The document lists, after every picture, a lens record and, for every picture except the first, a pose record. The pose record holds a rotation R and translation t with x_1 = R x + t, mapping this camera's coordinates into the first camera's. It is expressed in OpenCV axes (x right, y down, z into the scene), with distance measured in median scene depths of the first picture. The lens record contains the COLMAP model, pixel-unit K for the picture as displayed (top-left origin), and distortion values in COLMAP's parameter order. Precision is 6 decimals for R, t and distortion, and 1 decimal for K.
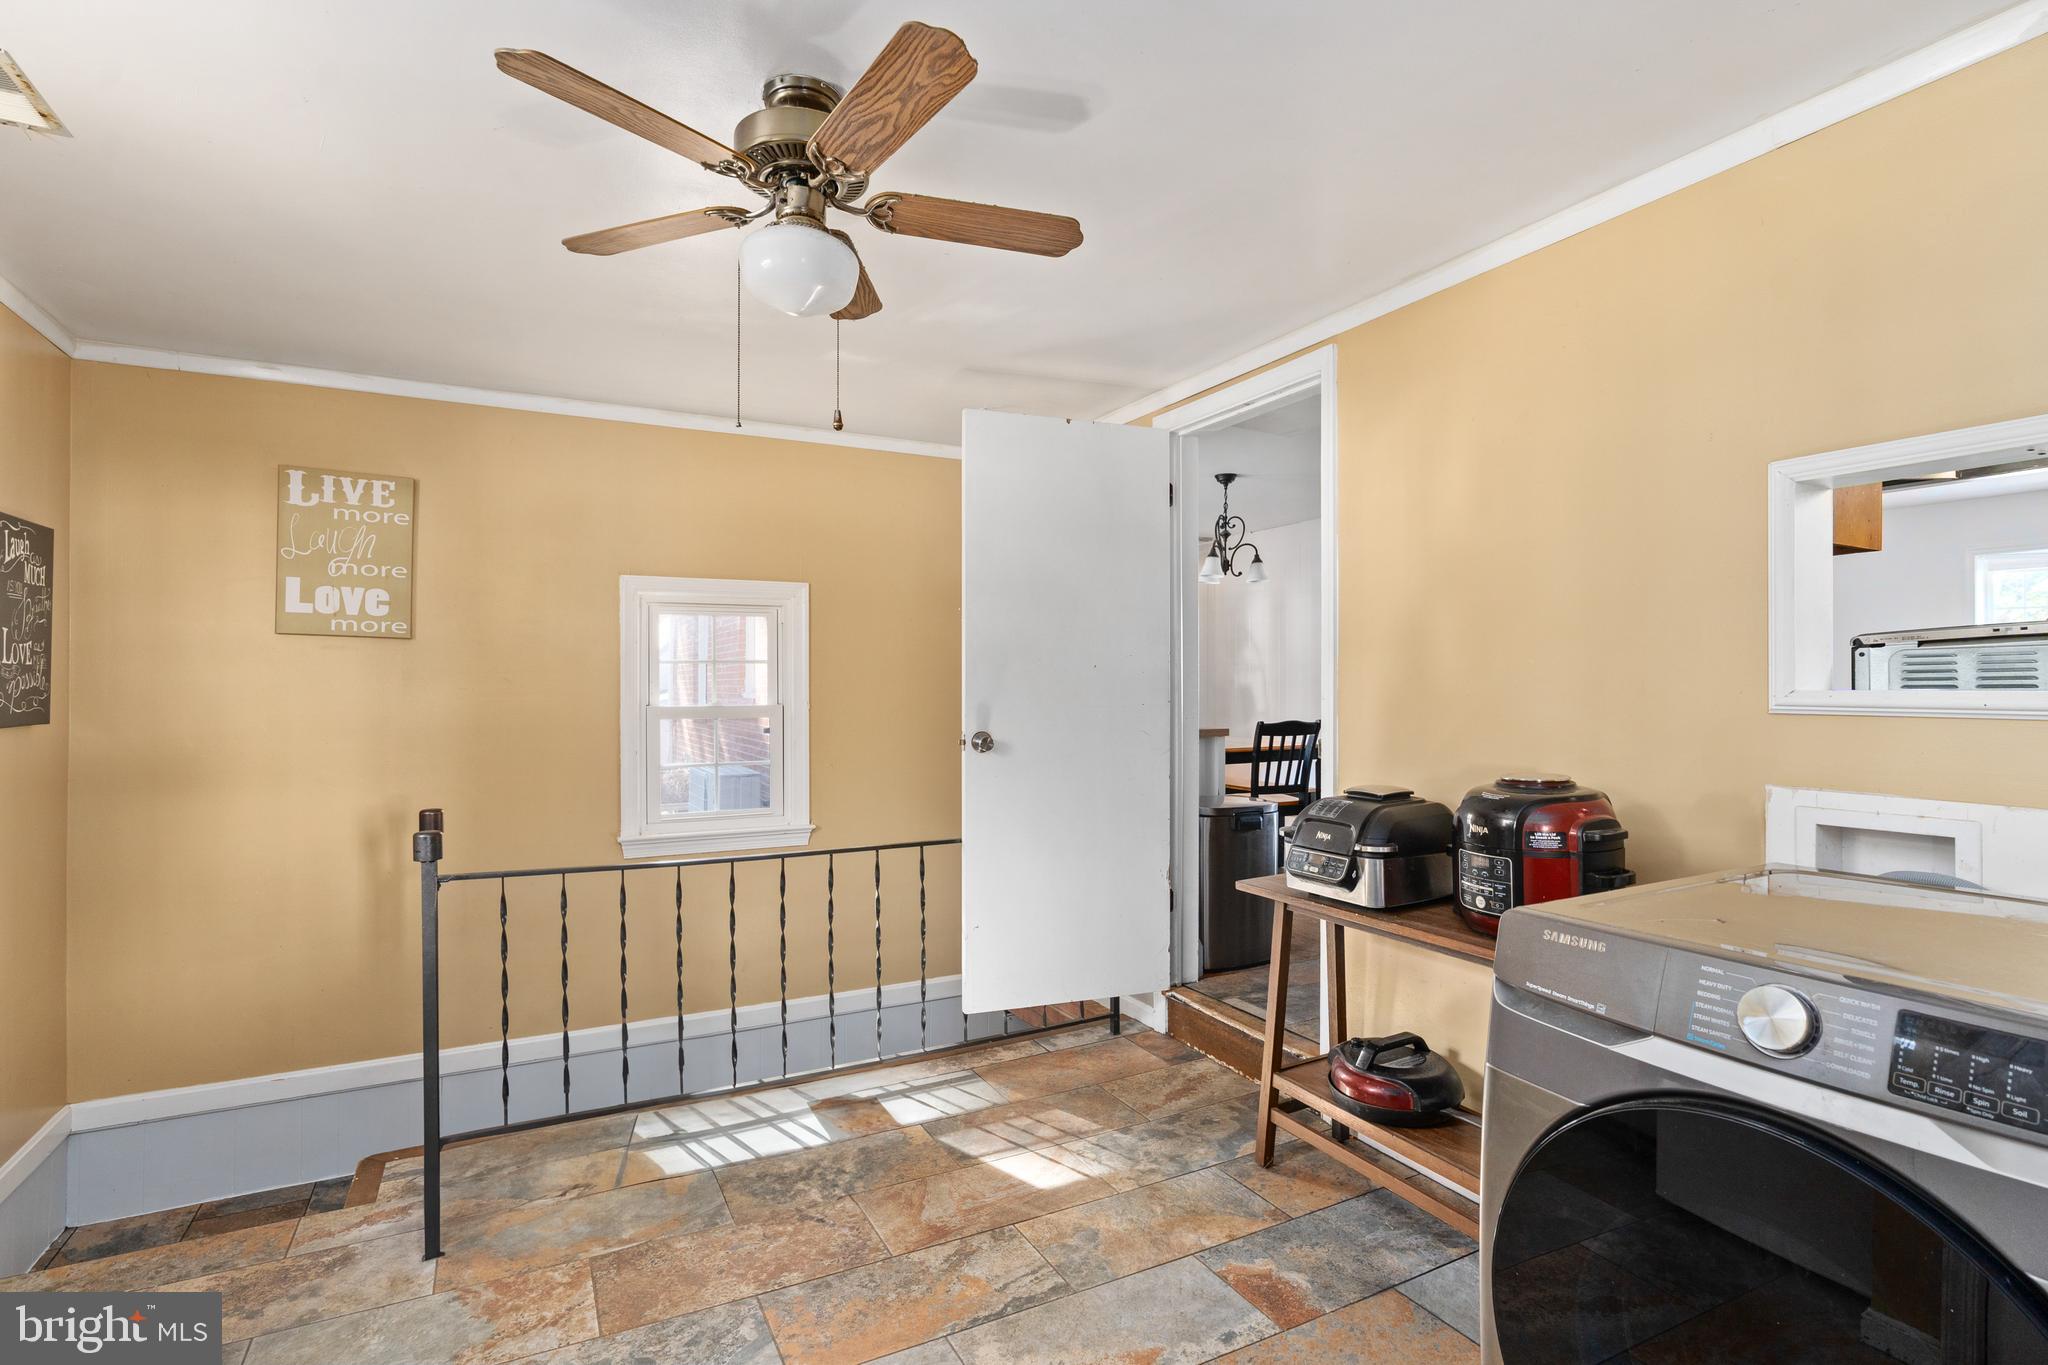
lens RADIAL K [[958.1, 0, 1011.1], [0, 958.1, 678.9], [0, 0, 1]] dist [-0.011525, 0.005652]
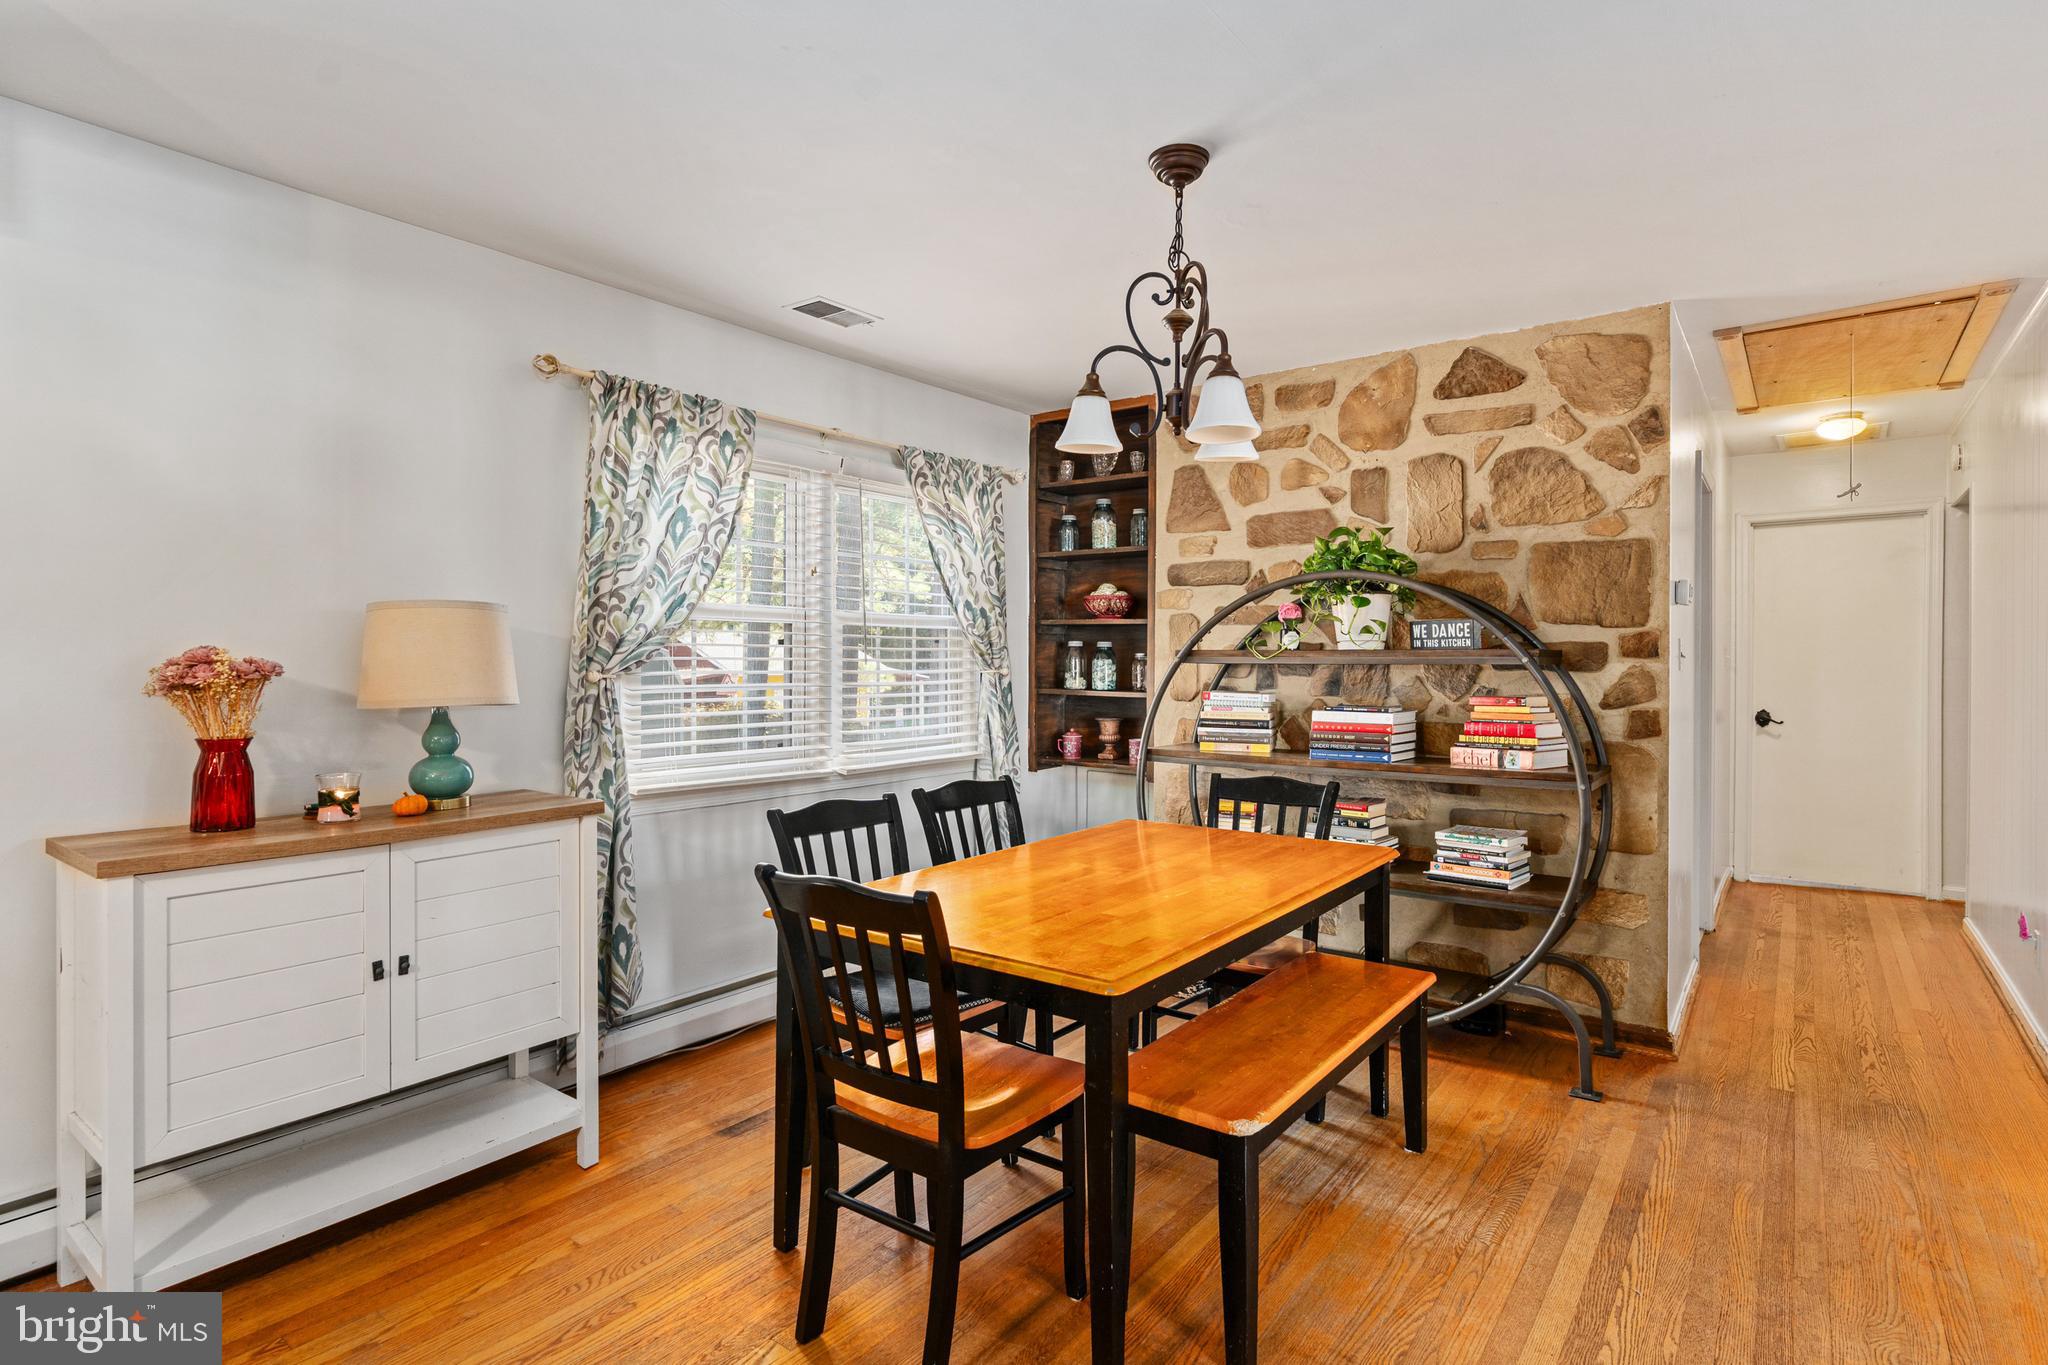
lens RADIAL K [[1026.9, 0, 1031.0], [0, 1026.9, 657.3], [0, 0, 1]] dist [-0.011087, -0.005558]
pose [[0.447177, 0.002767, -0.894441, 1.397337], [0.003221, 0.999984, 0.004704, -0.069182], [0.894440, -0.004984, 0.447161, 1.997920]]
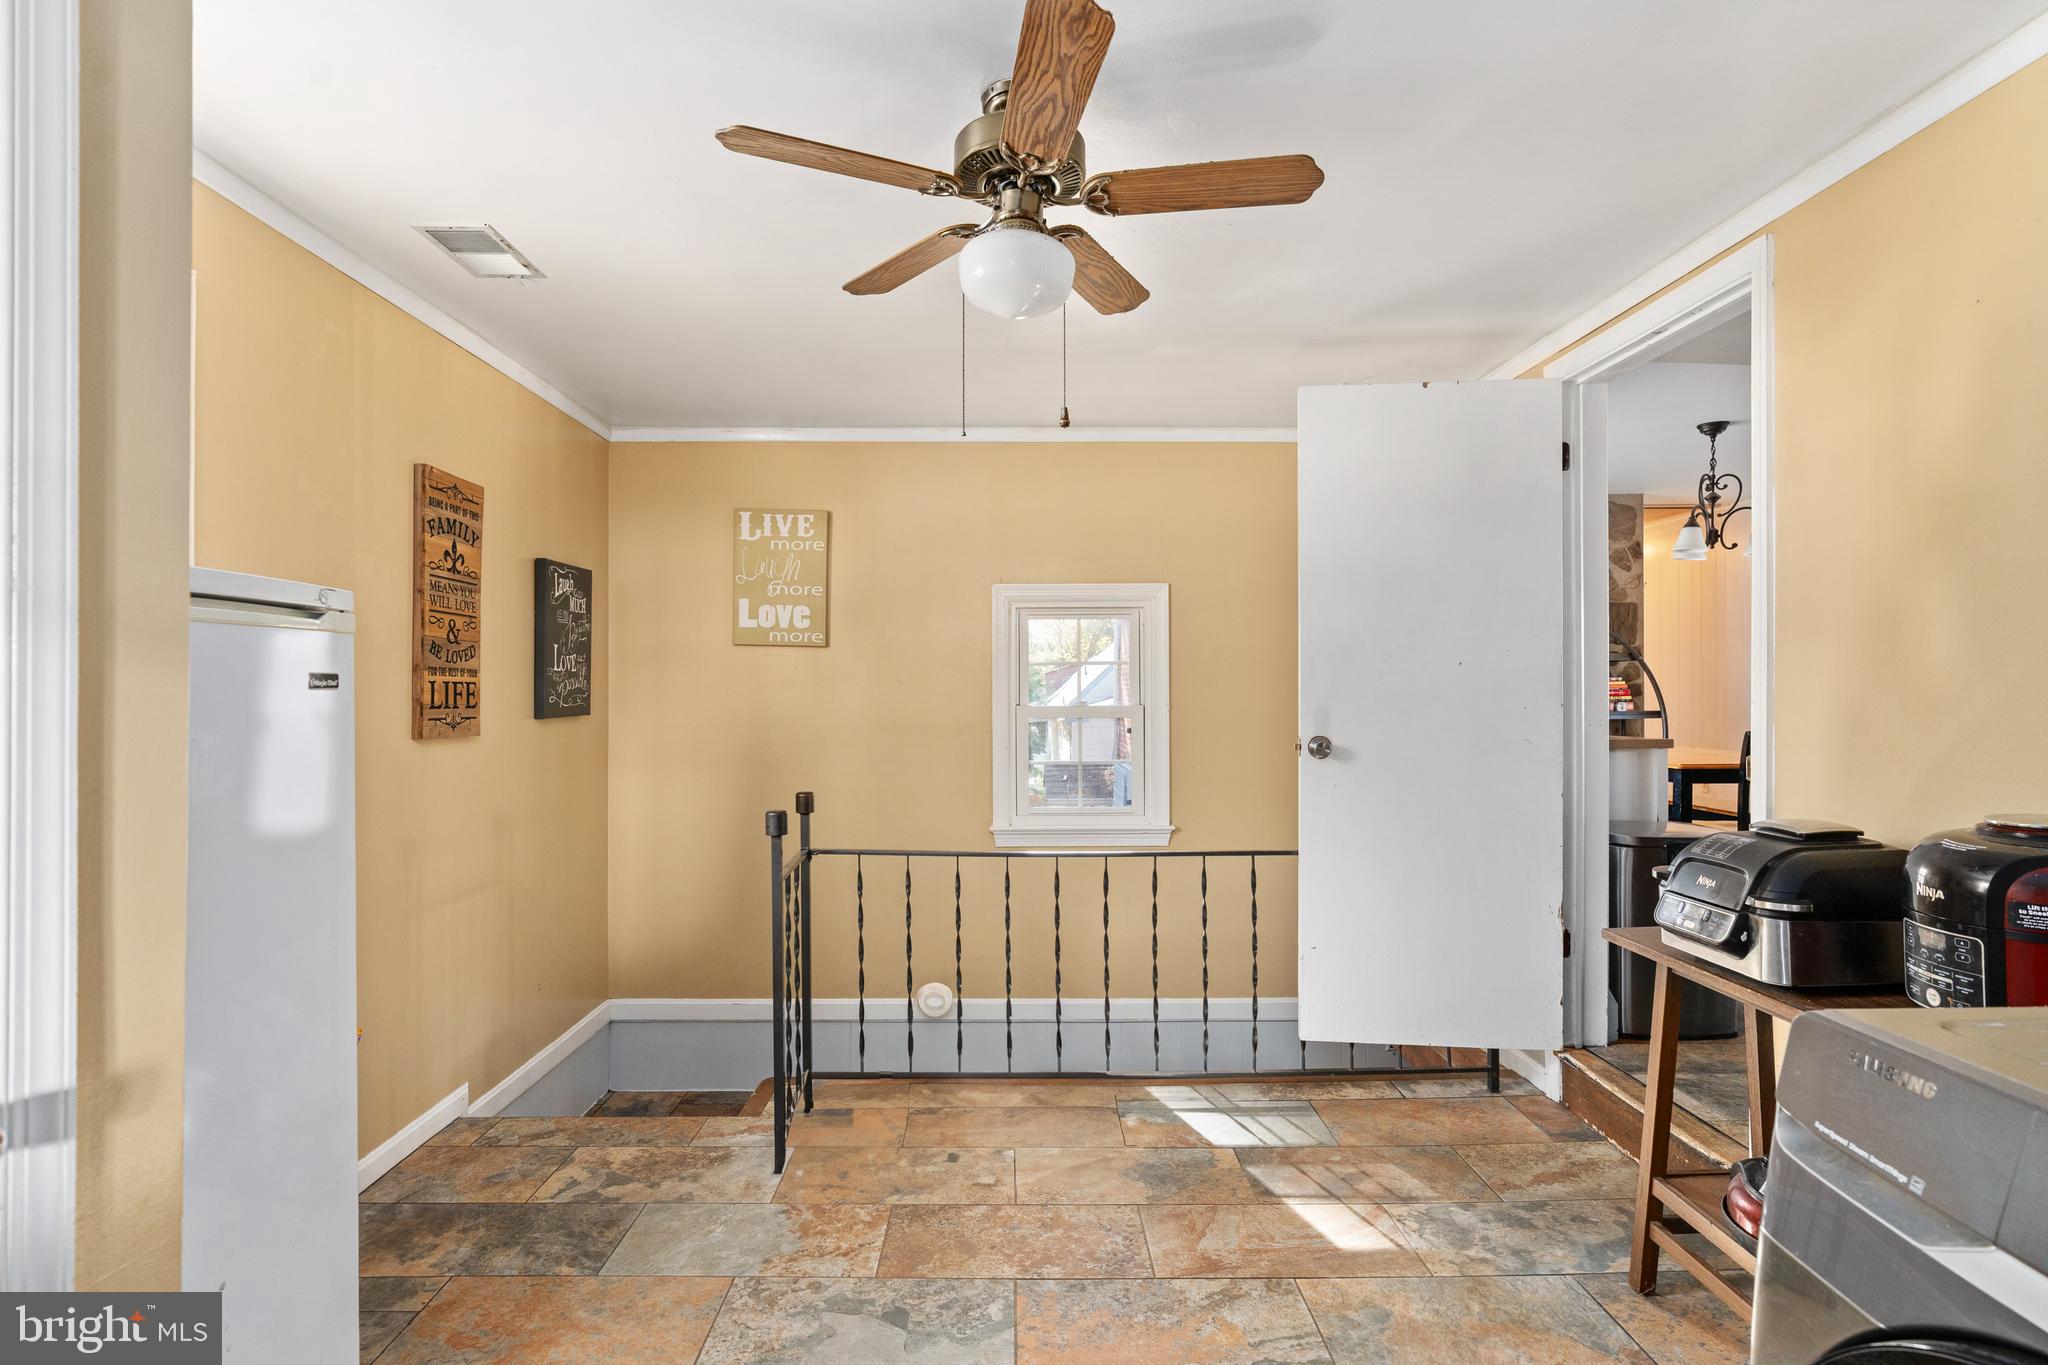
lens RADIAL K [[958.1, 0, 1024.2], [0, 958.1, 685.2], [0, 0, 1]] dist [-0.011525, 0.005652]
pose [[0.896310, -0.001258, -0.443425, 0.156499], [0.003687, 0.999983, 0.004617, 0.000935], [0.443412, -0.005773, 0.896299, 0.067185]]
